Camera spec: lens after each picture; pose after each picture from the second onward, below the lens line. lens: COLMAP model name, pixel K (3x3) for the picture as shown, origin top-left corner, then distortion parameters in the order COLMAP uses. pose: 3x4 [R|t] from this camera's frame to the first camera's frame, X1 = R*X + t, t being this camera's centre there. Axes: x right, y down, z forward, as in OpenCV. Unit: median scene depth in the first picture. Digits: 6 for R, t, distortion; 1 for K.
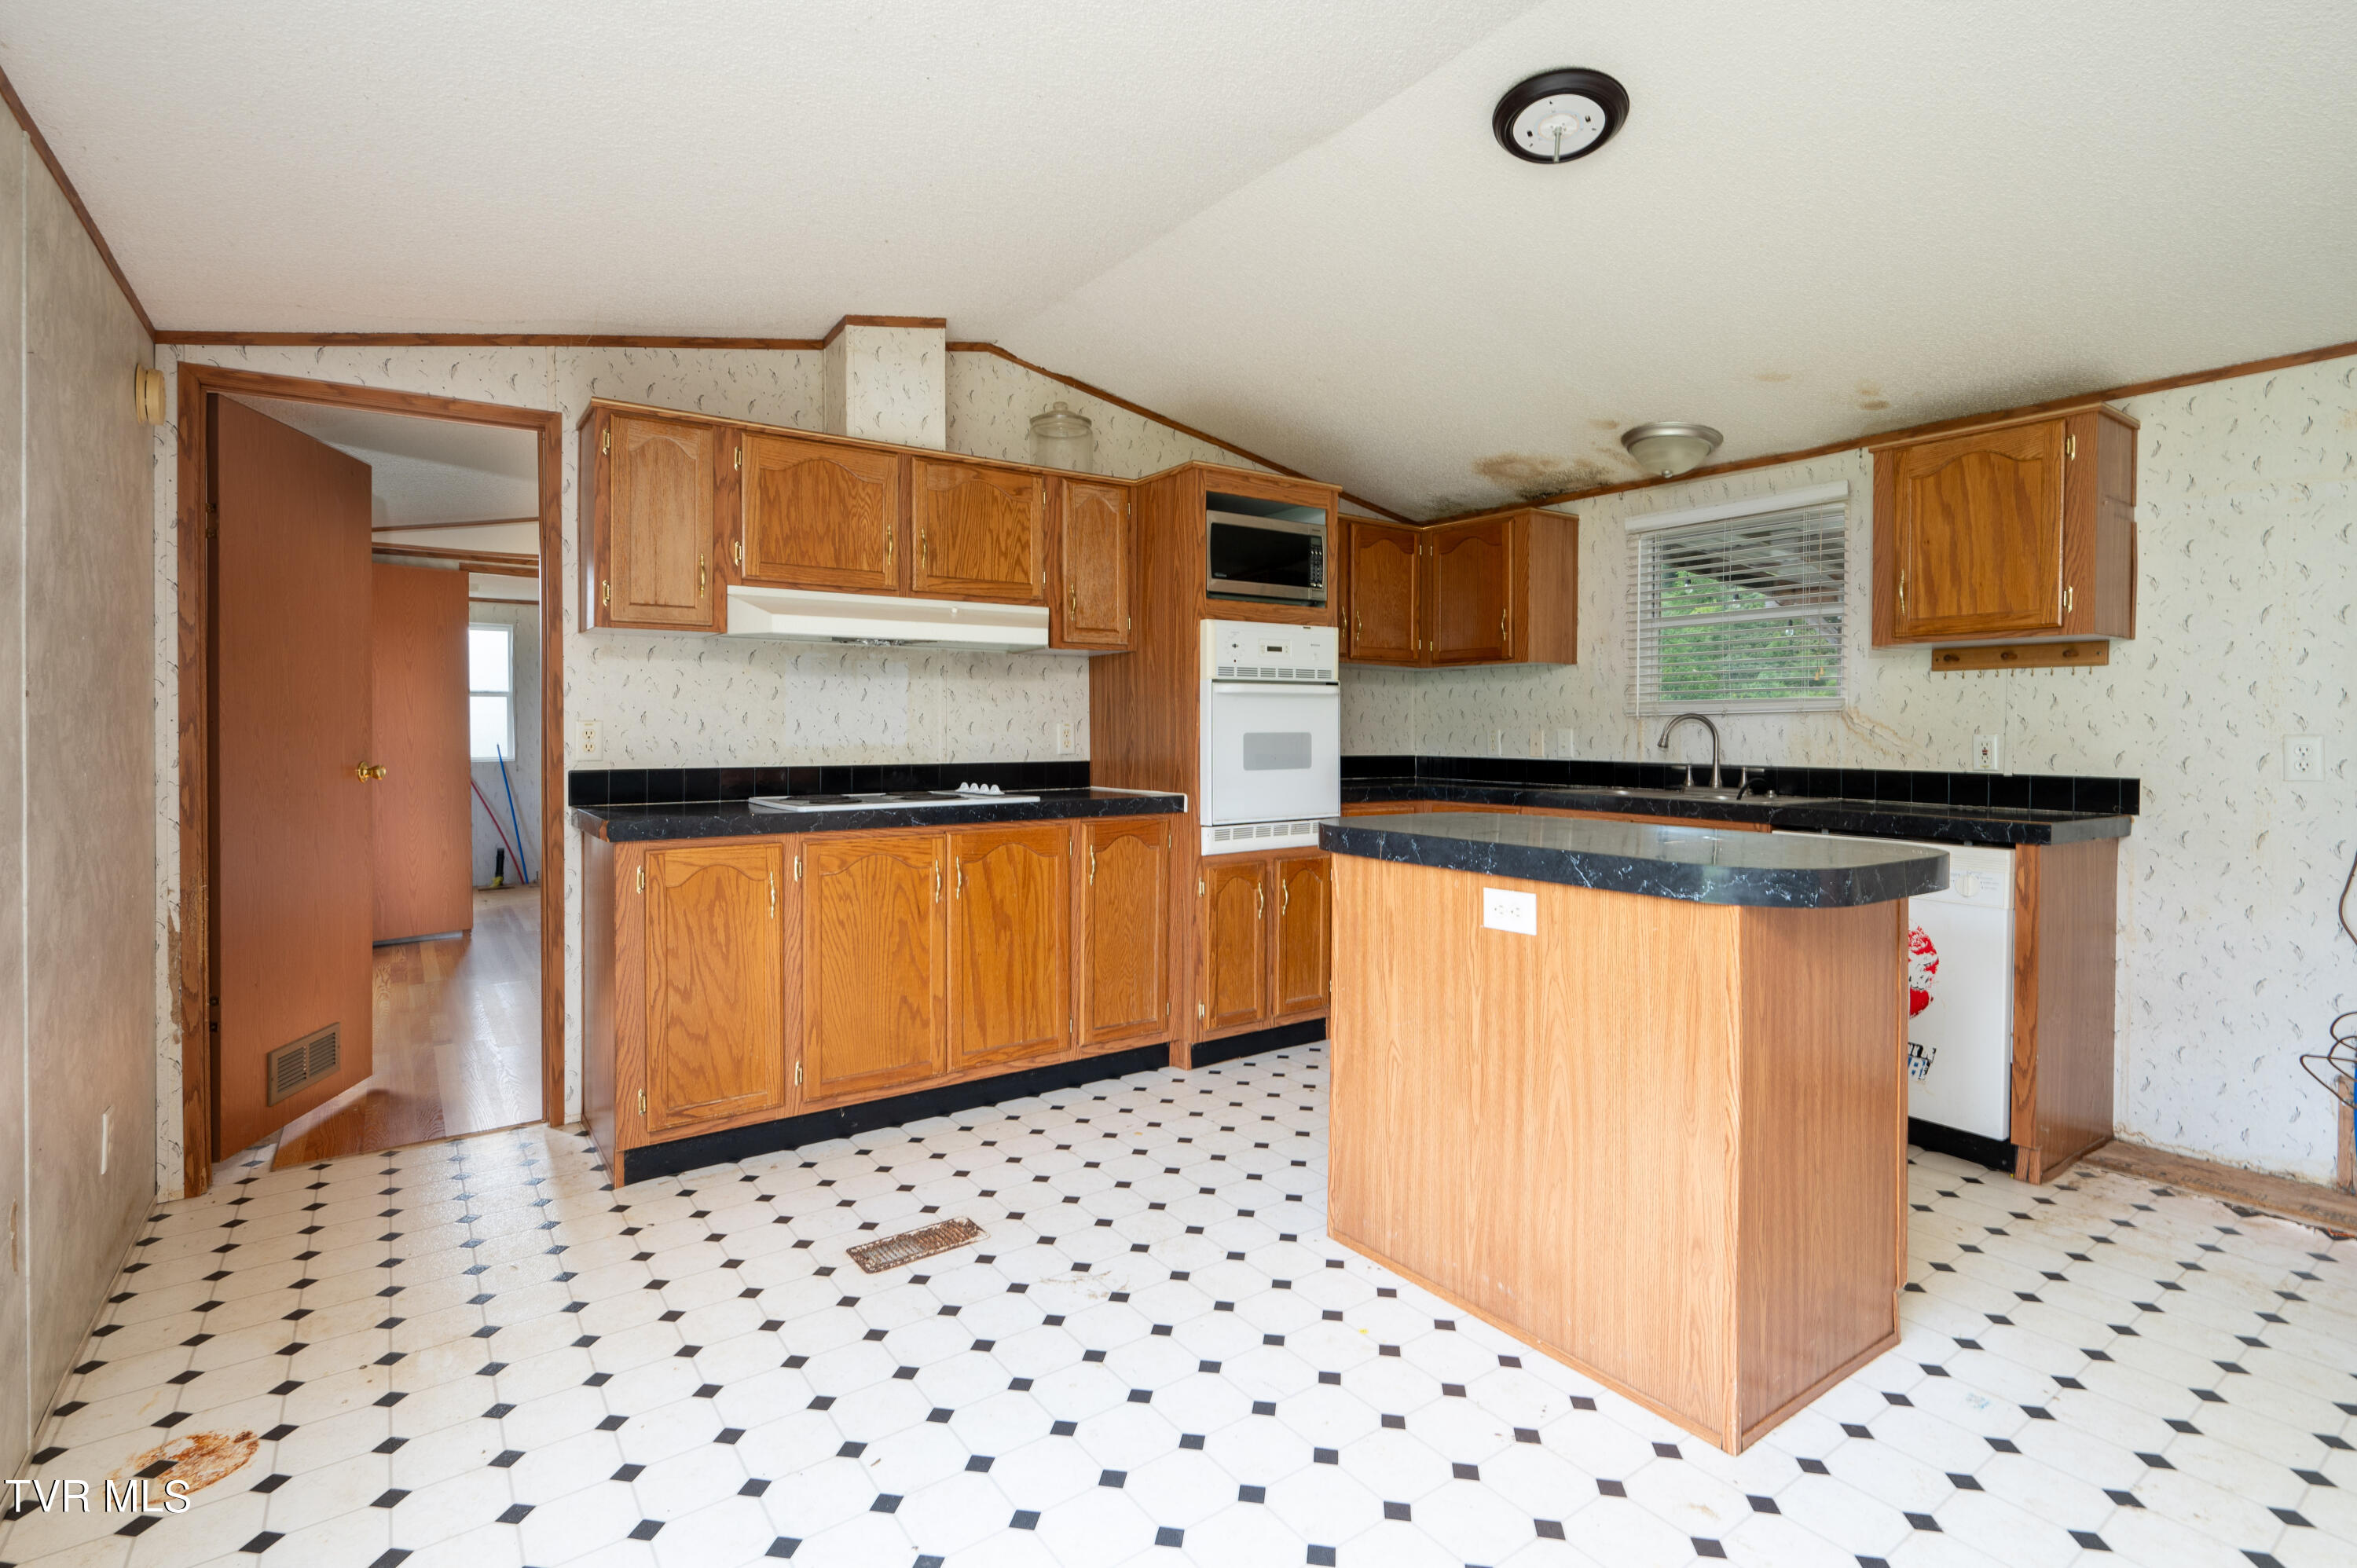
lens RADIAL K [[1096.0, 0, 1079.3], [0, 1096.0, 746.5], [0, 0, 1]] dist [0.001421, 0.000124]
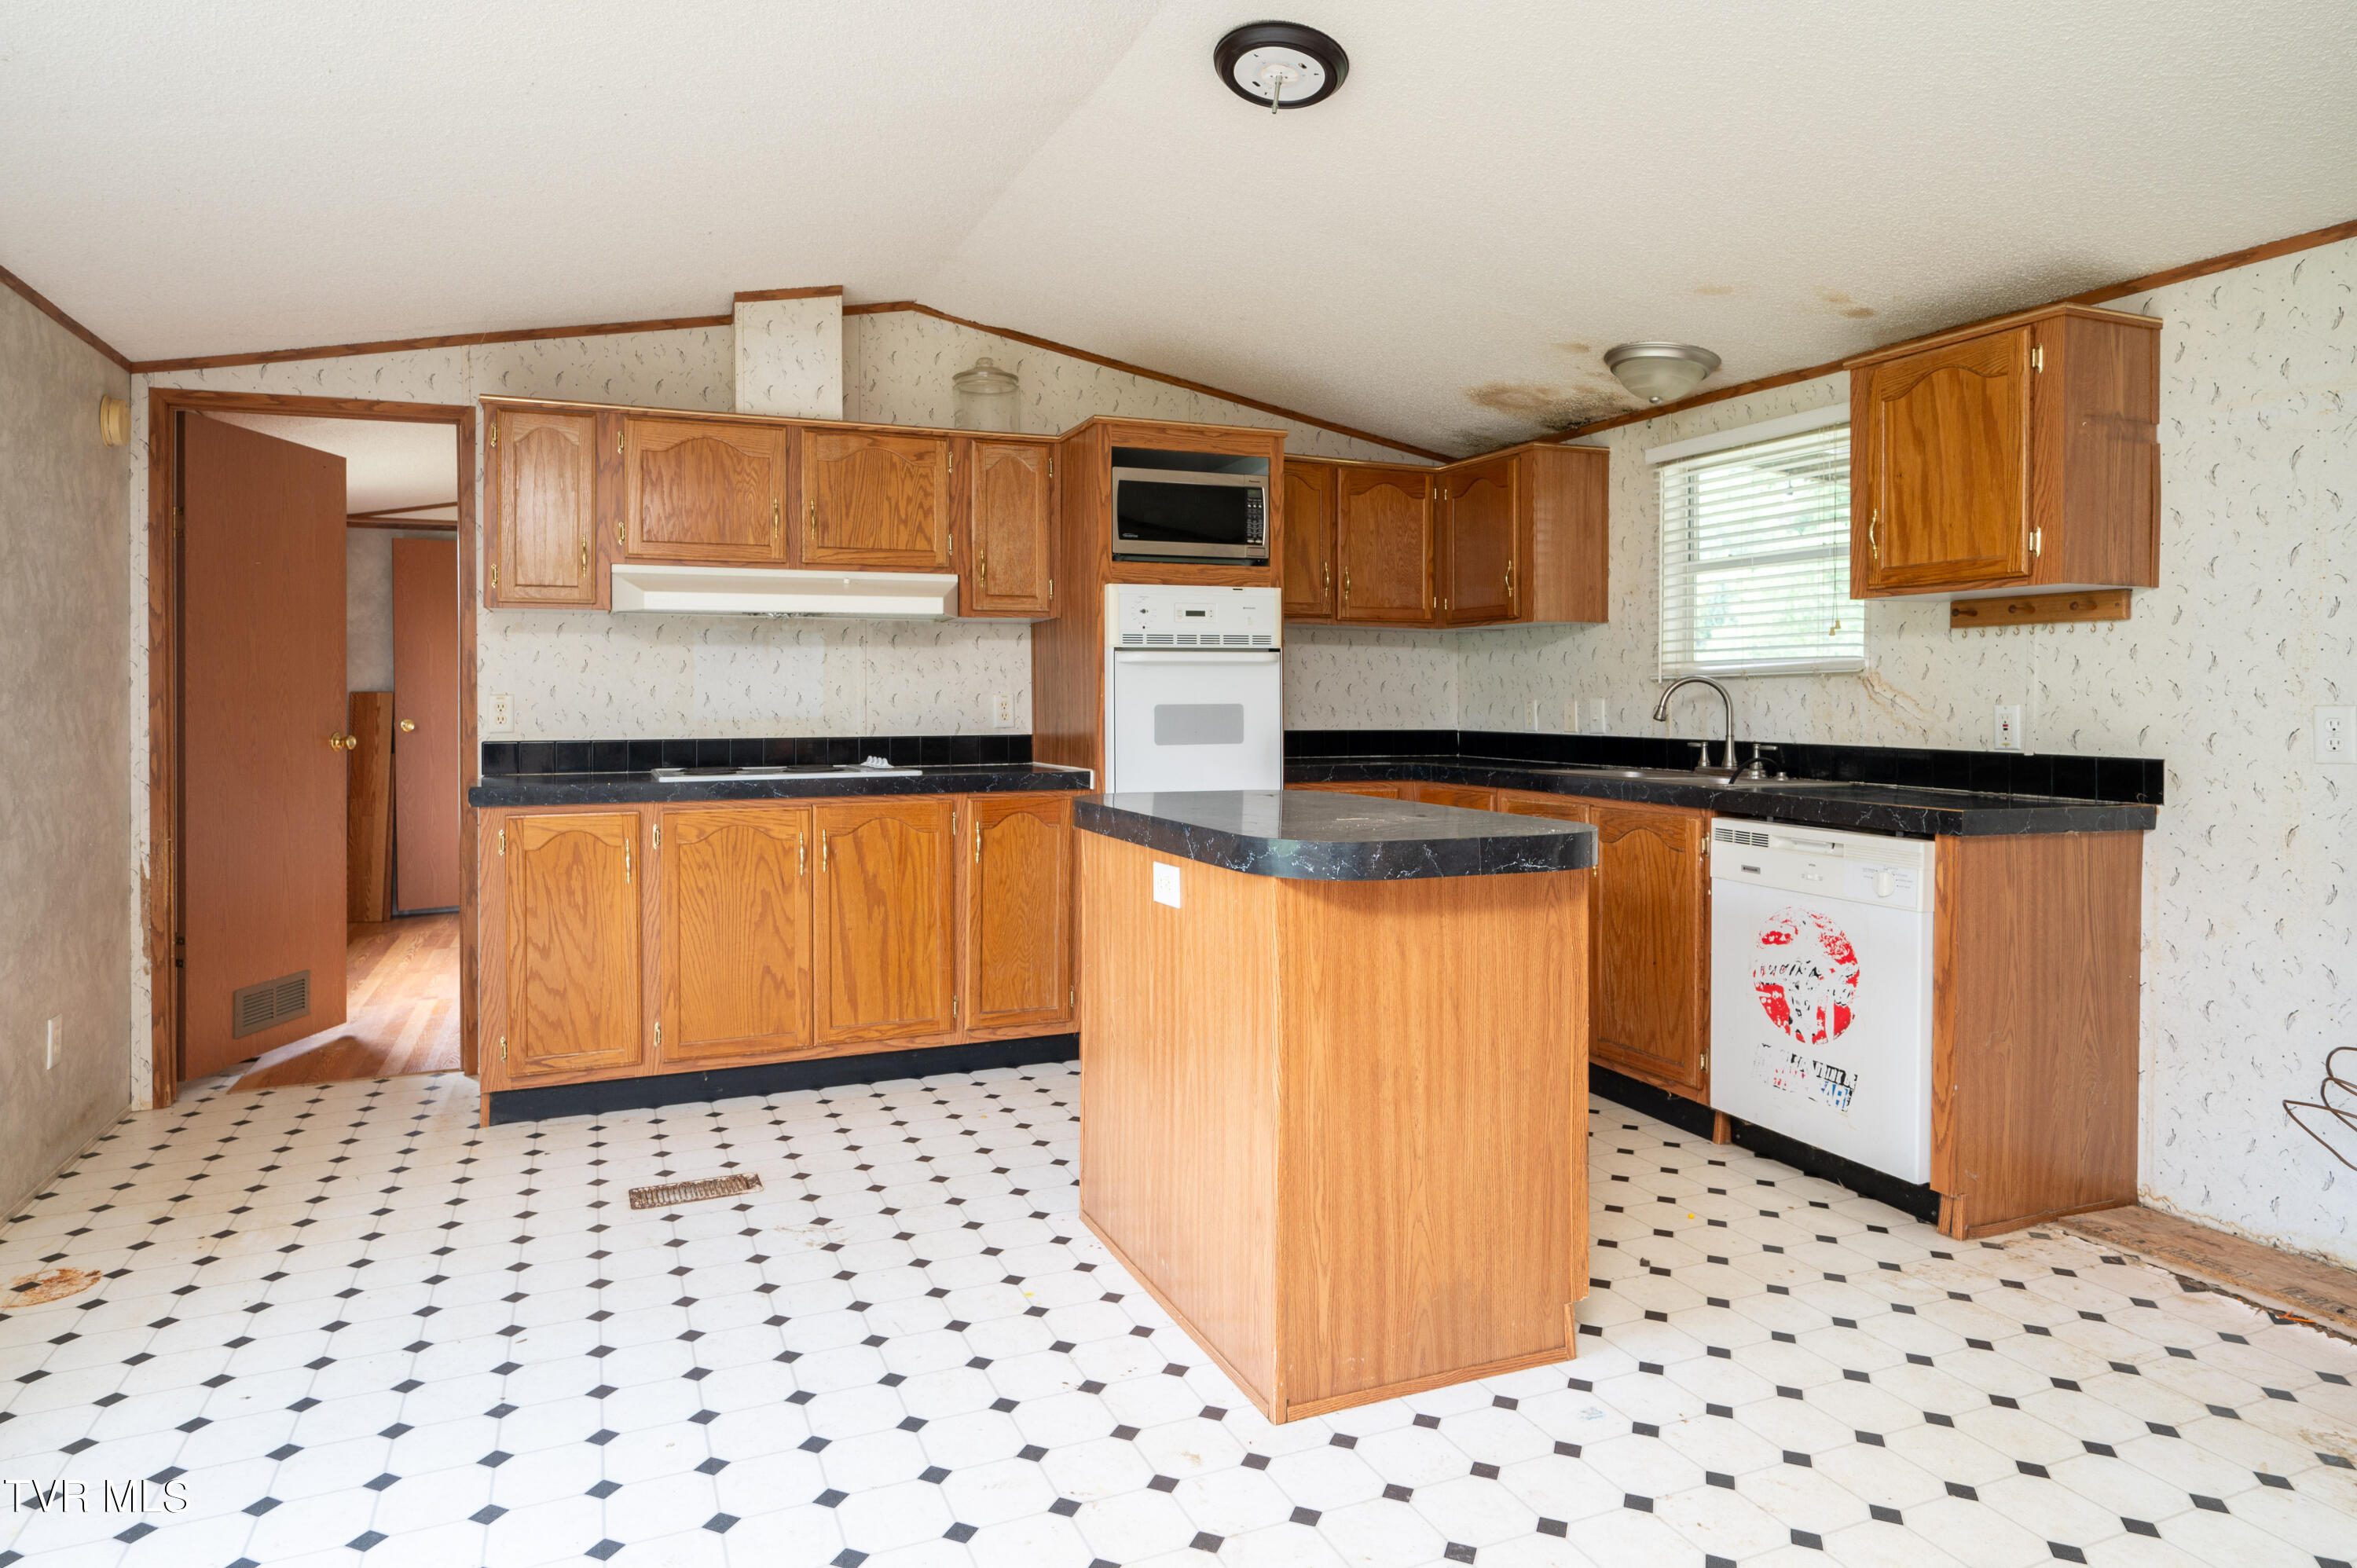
lens RADIAL K [[1316.2, 0, 1057.2], [0, 1316.2, 715.0], [0, 0, 1]] dist [-0.001186, 0.000301]
pose [[0.974654, -0.000210, -0.223717, 0.361609], [-0.000619, 0.999993, -0.003637, 0.000483], [0.223716, 0.003684, 0.974647, -0.119552]]
